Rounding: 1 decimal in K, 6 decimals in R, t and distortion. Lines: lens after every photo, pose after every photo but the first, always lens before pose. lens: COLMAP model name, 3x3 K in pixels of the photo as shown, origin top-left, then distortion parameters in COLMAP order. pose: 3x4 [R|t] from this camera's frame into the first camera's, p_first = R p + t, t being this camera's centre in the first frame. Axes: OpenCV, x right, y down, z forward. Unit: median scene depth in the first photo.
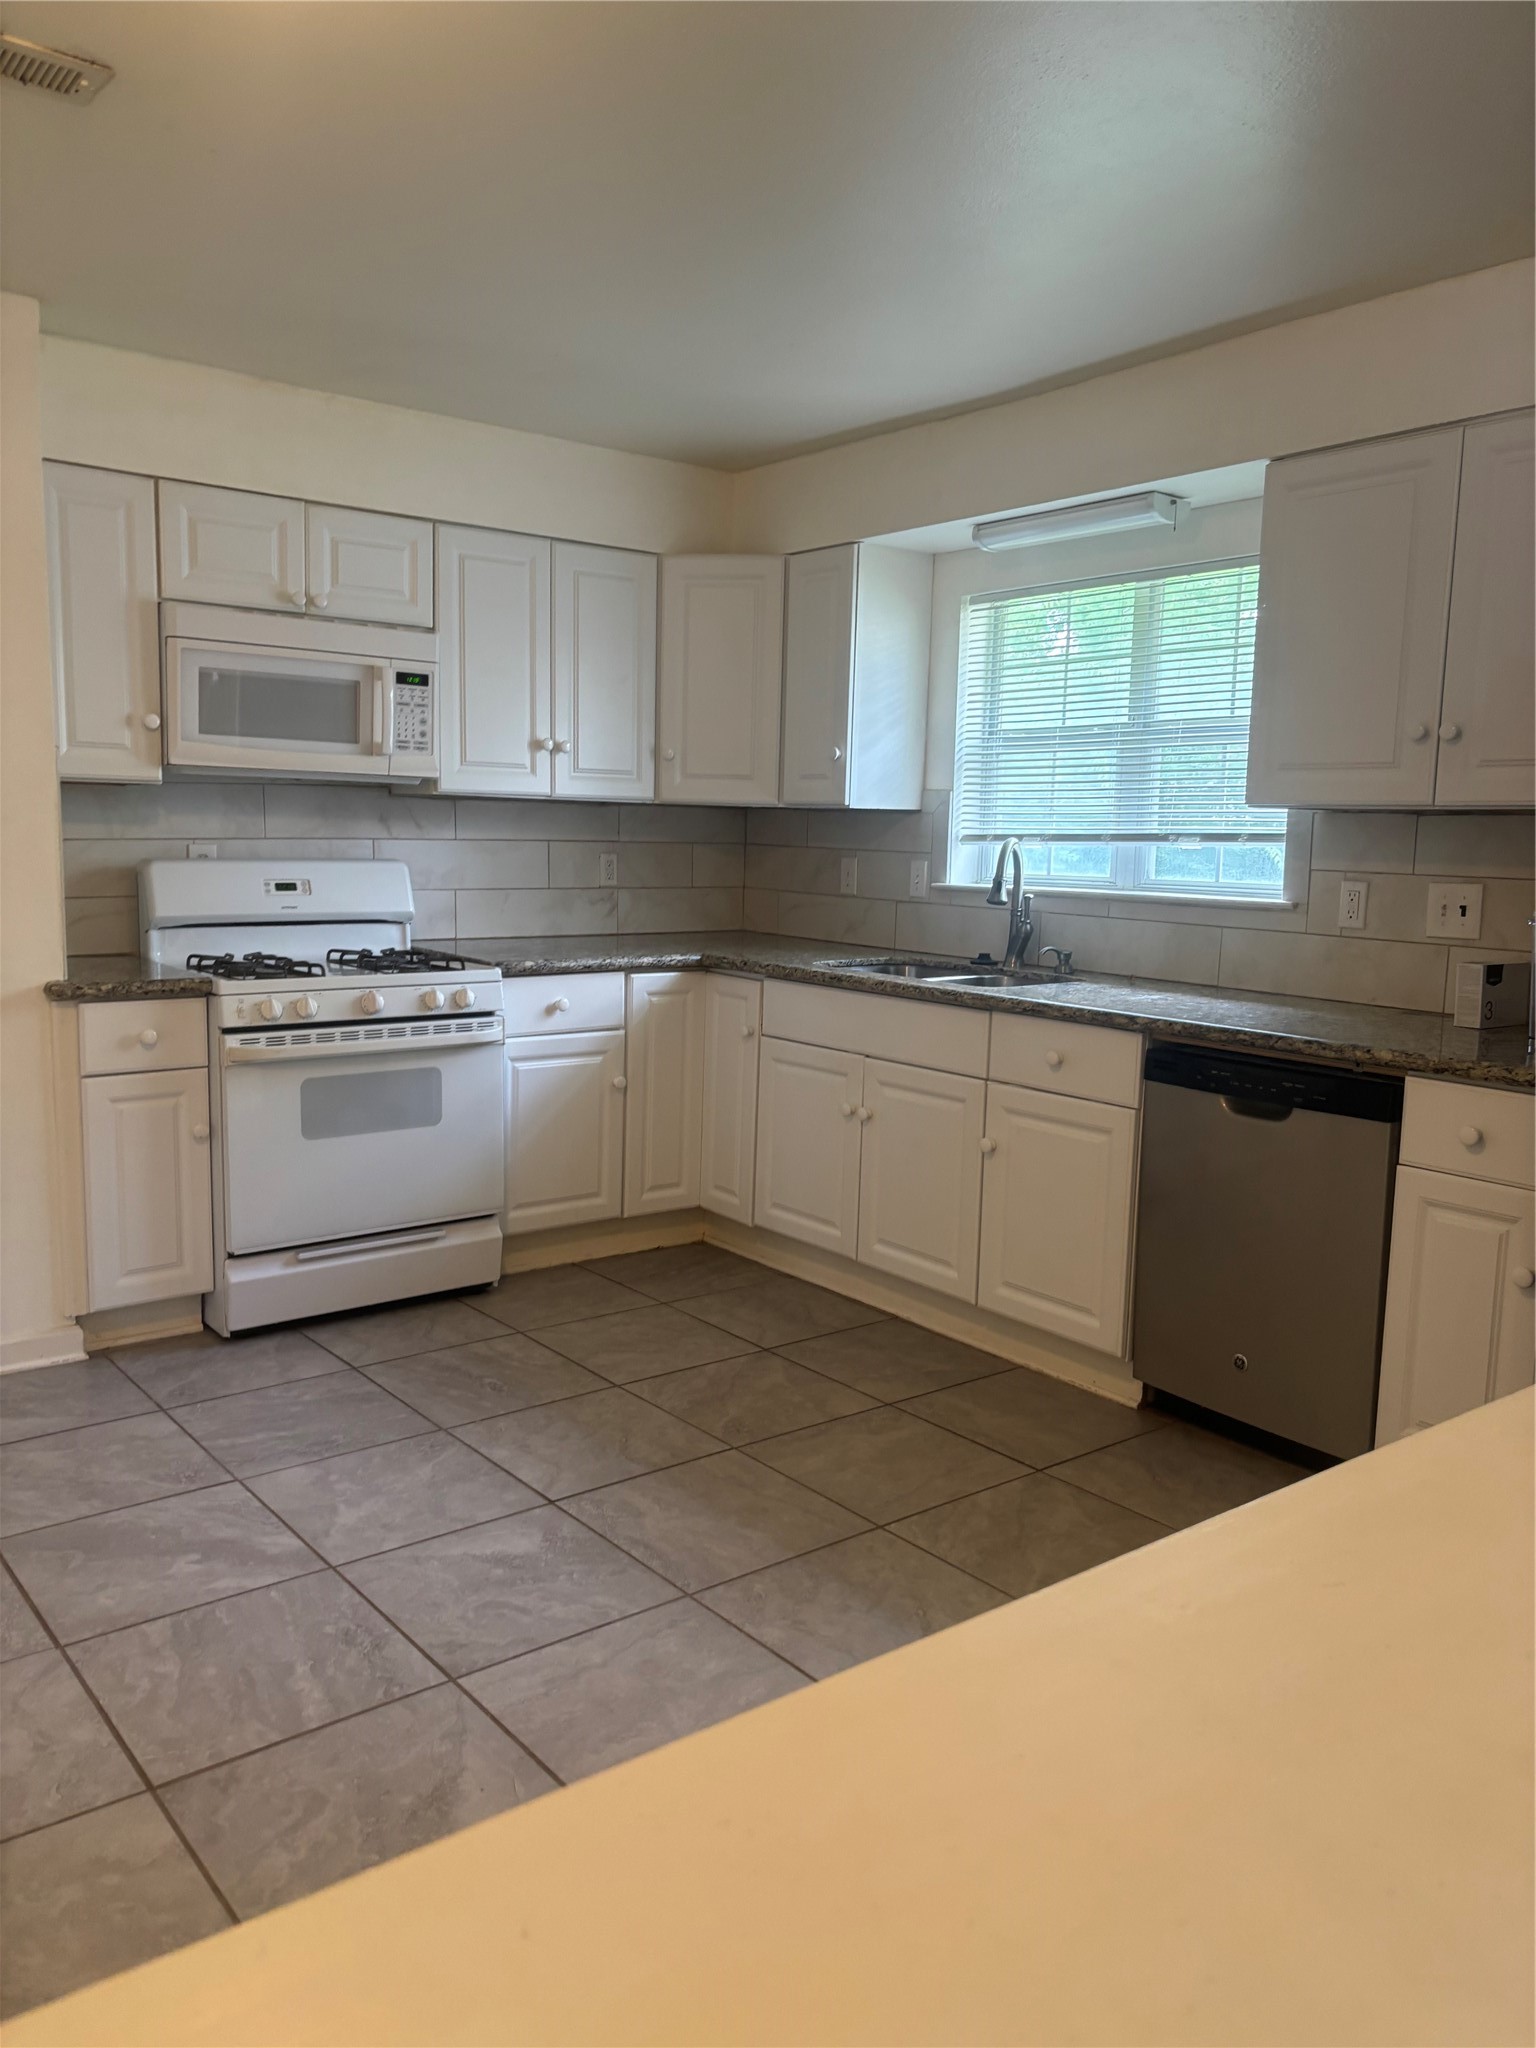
lens RADIAL K [[1541.4, 0, 753.2], [0, 1541.4, 1046.4], [0, 0, 1]] dist [0.044554, -0.052633]
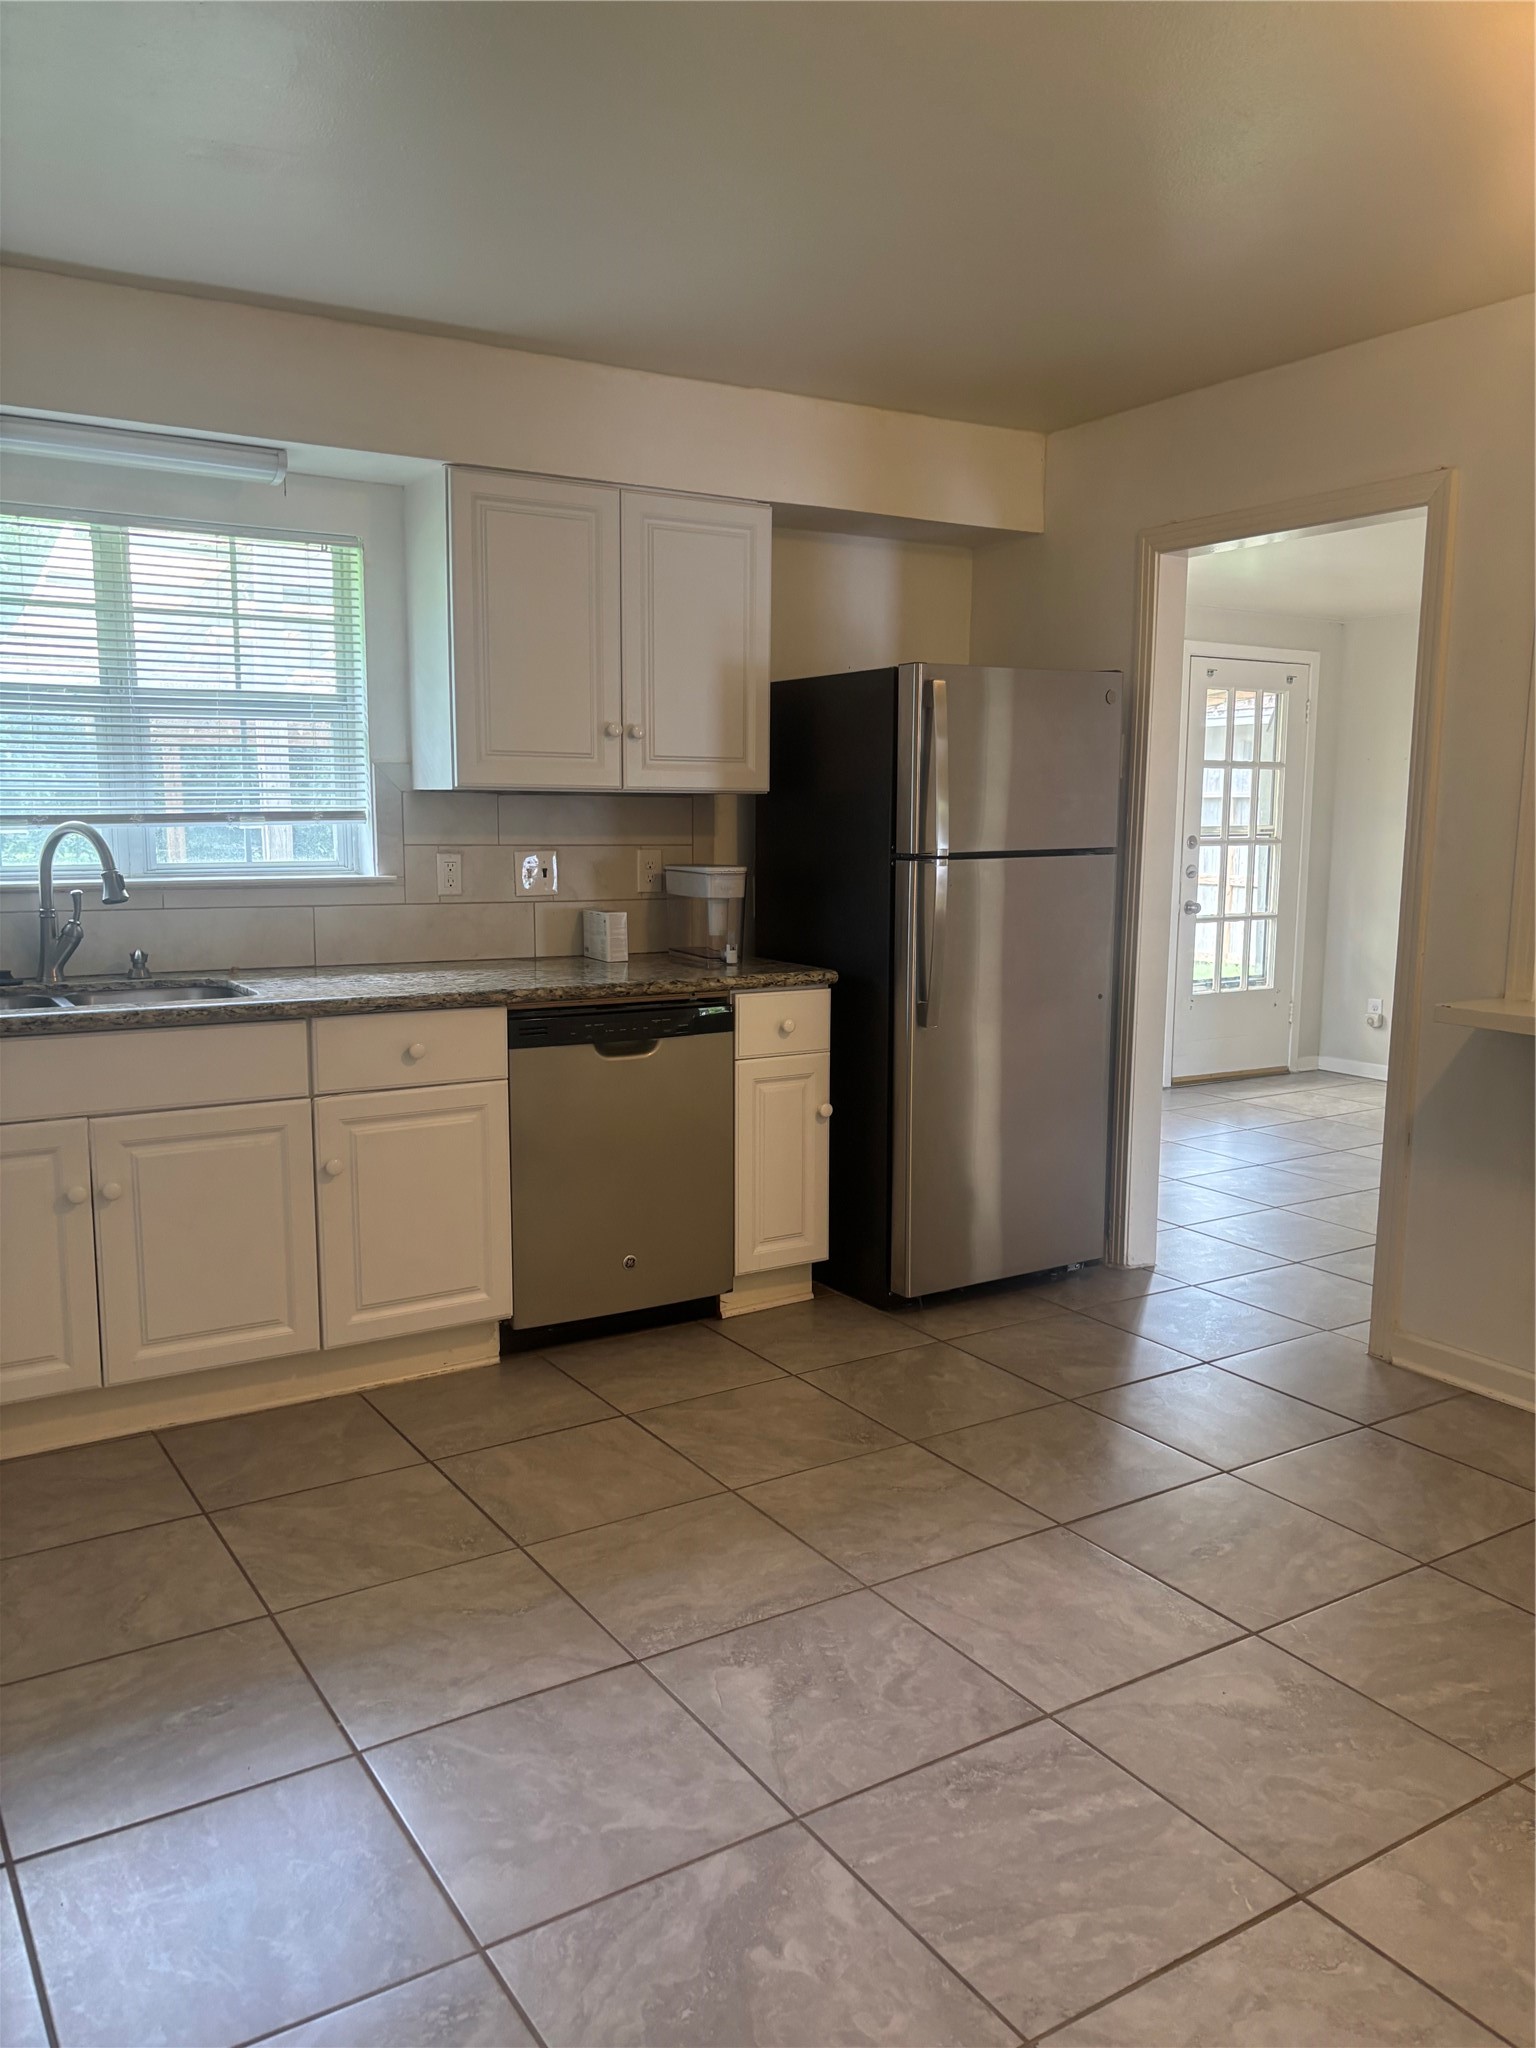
lens RADIAL K [[1532.5, 0, 748.5], [0, 1532.5, 1044.0], [0, 0, 1]] dist [0.047376, -0.051939]
pose [[0.113630, -0.173681, 0.978224, -0.796728], [0.141263, 0.977423, 0.157130, -0.130963], [-0.983429, 0.120332, 0.135599, 0.736937]]
